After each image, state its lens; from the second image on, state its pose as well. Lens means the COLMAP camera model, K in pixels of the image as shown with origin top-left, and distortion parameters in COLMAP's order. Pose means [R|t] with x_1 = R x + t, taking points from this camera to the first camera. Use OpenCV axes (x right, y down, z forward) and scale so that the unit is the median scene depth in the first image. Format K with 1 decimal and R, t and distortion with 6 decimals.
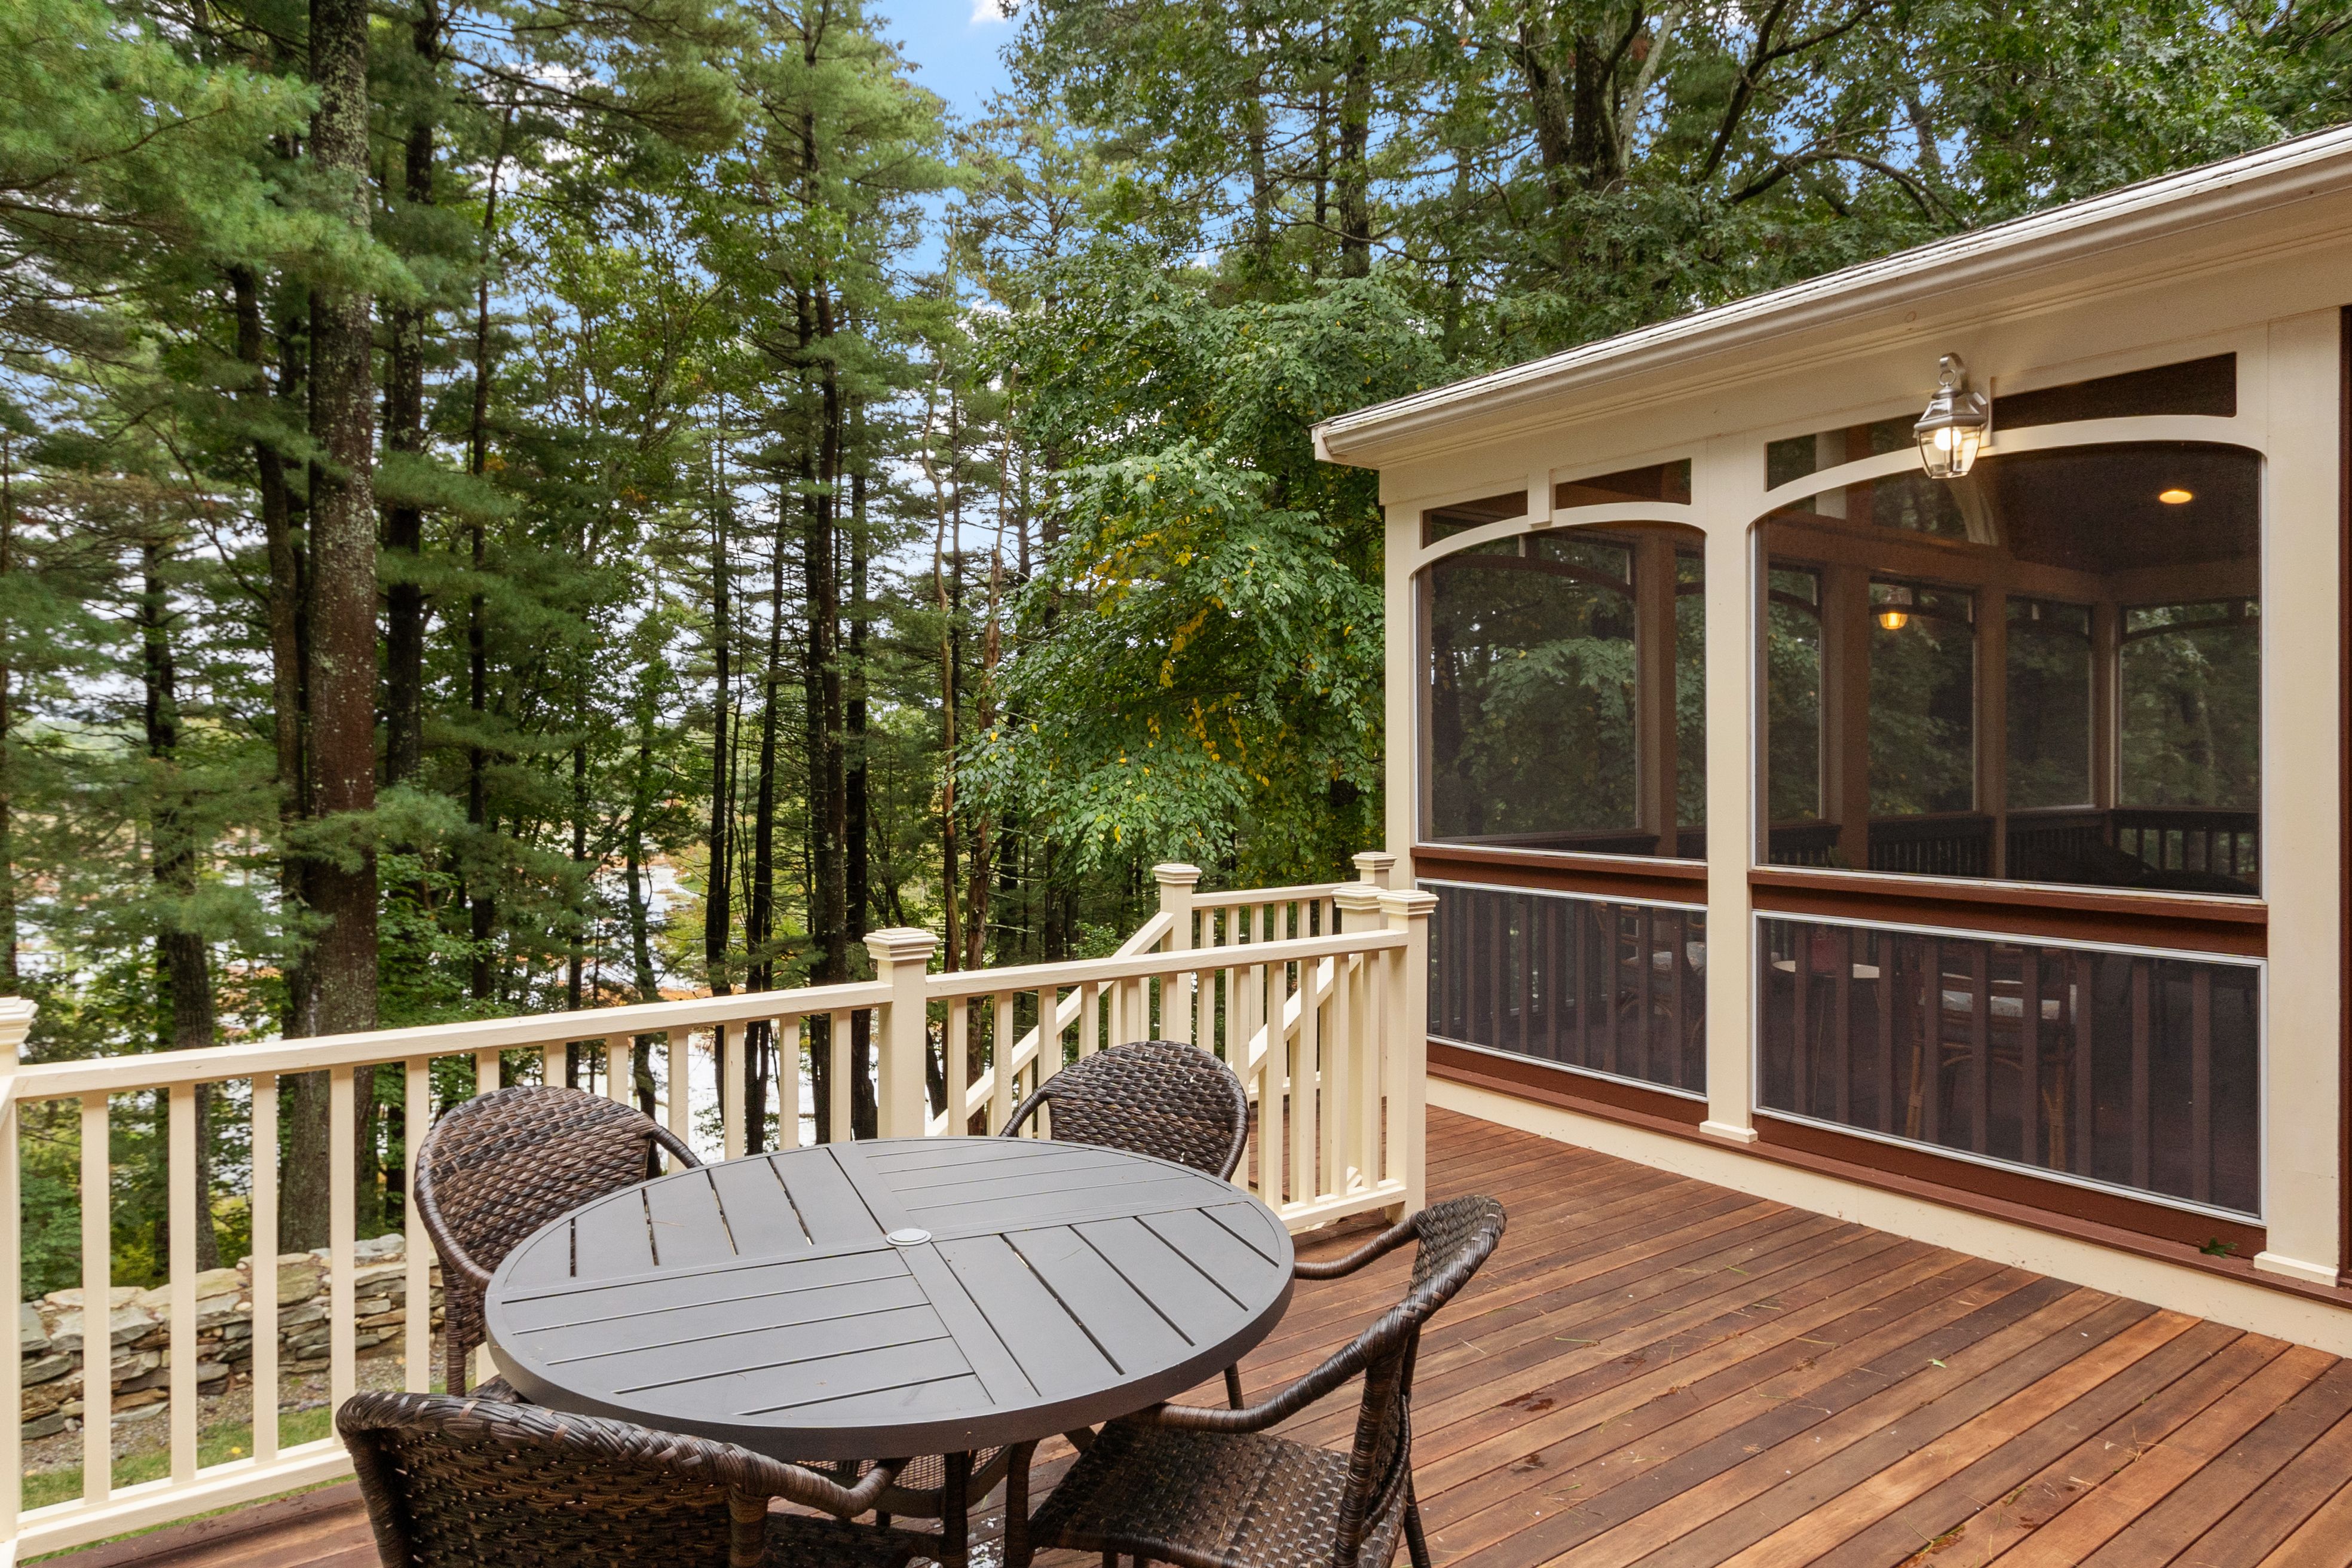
lens RADIAL K [[1400.0, 0, 1175.7], [0, 1400.0, 773.8], [0, 0, 1]] dist [-0.002199, -0.000427]
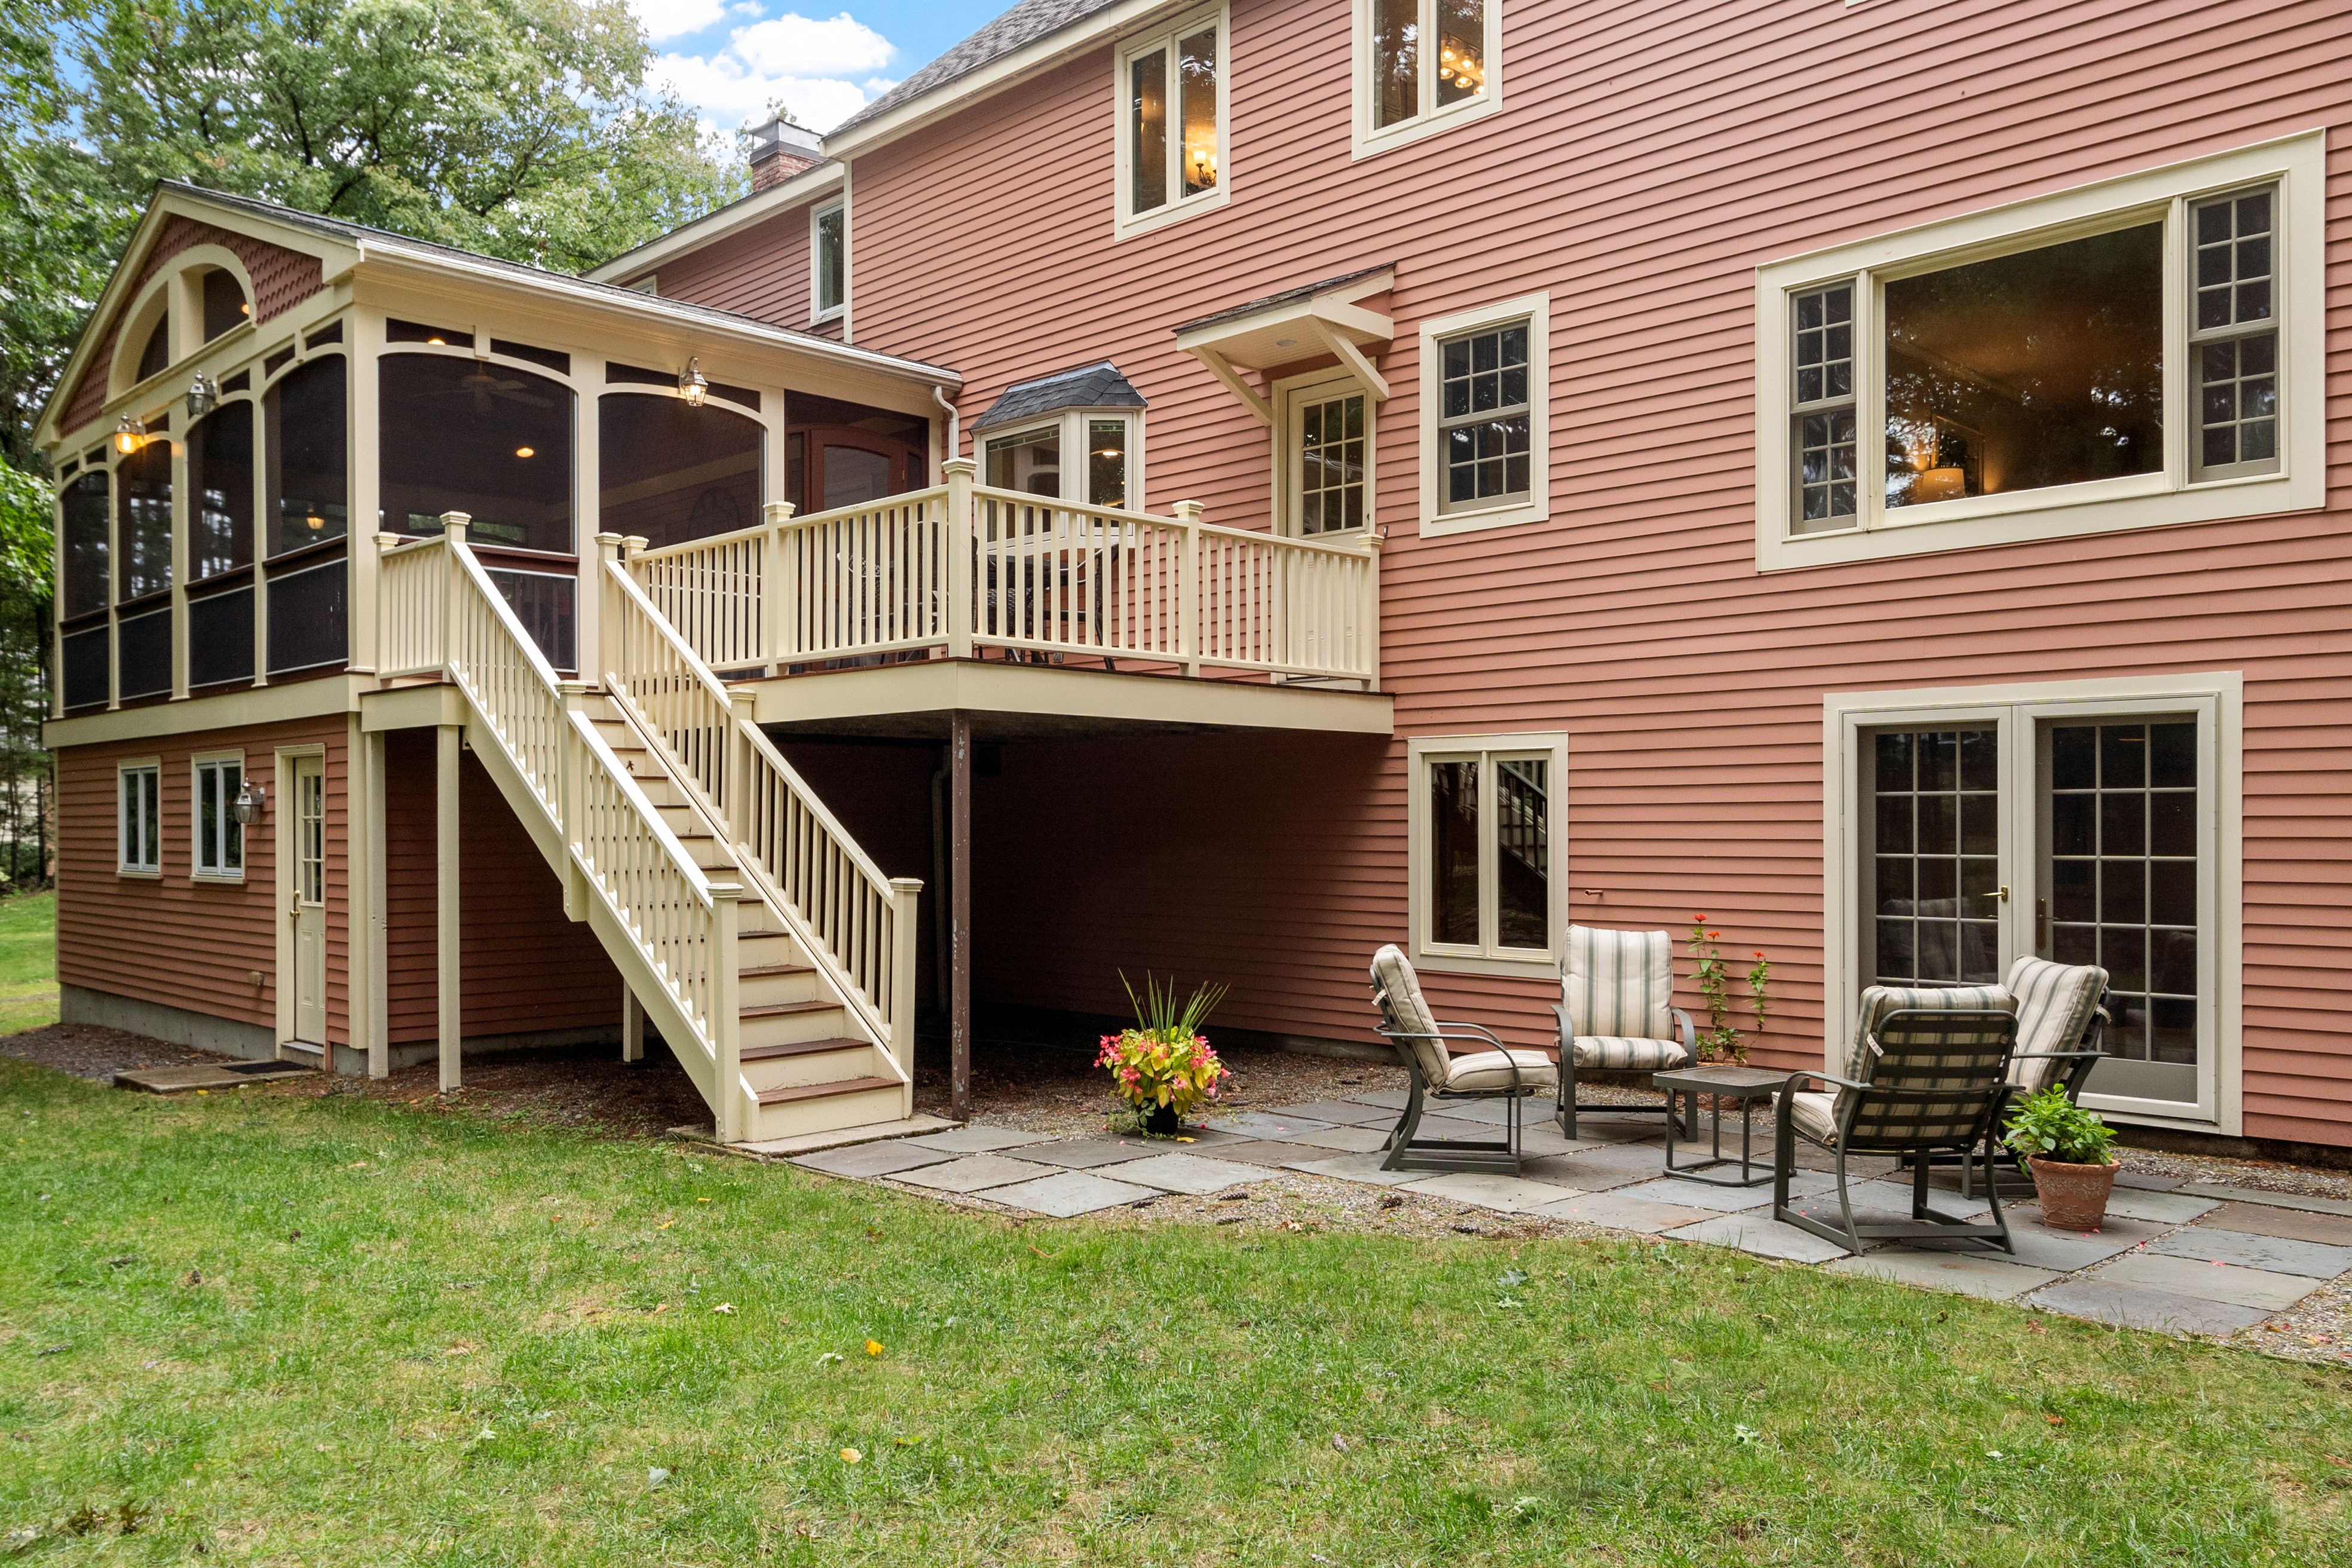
lens RADIAL K [[1781.9, 0, 1175.4], [0, 1781.9, 794.6], [0, 0, 1]] dist [0.000994, 0.000663]
pose [[-0.165111, 0.008589, 0.986238, -2.382870], [0.007826, 0.999942, -0.007398, 0.451894], [-0.986244, 0.006497, -0.165169, 0.575522]]
